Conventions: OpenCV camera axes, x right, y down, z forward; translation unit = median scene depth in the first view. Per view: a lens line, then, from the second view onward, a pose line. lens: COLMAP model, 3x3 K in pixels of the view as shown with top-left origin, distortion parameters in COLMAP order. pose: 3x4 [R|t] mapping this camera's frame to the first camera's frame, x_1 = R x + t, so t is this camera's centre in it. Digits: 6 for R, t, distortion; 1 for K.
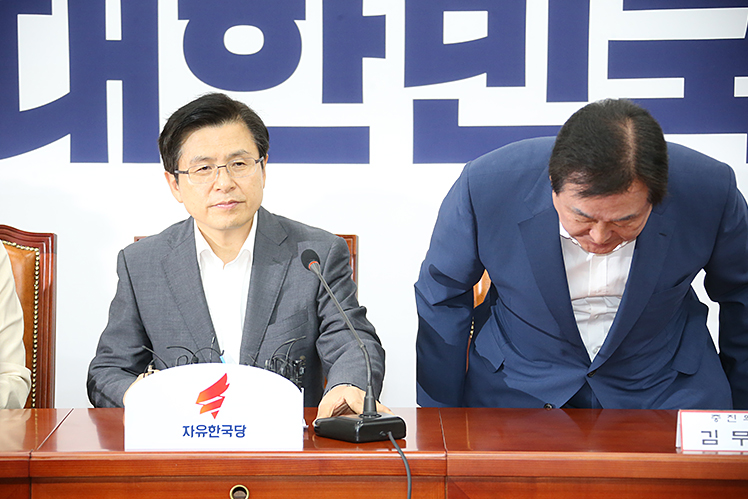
lens RADIAL K [[2590.4, 0, 371.1], [0, 2590.4, 250.1], [0, 0, 1]] dist [0.817583, 0.000000]
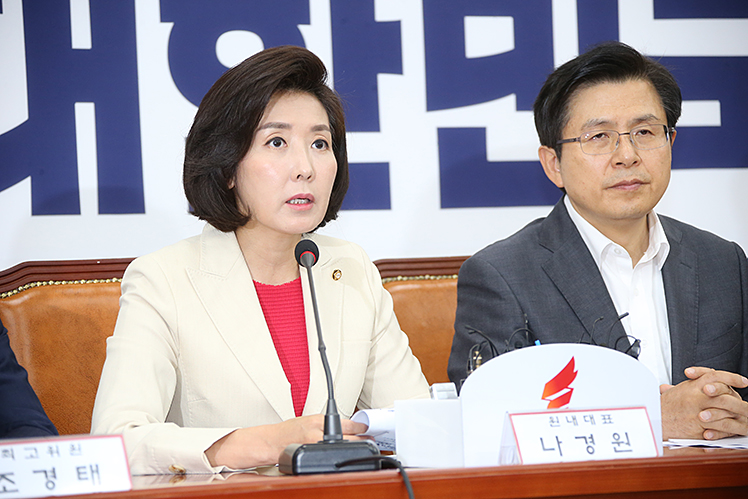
lens RADIAL K [[3247.5, 0, 379.6], [0, 3247.5, 232.5], [0, 0, 1]] dist [0.878731, 0.000000]
pose [[0.868133, -0.017092, 0.496036, -0.483516], [0.077940, 0.991702, -0.102233, 0.071829], [-0.490173, 0.127413, 0.862262, 0.170907]]
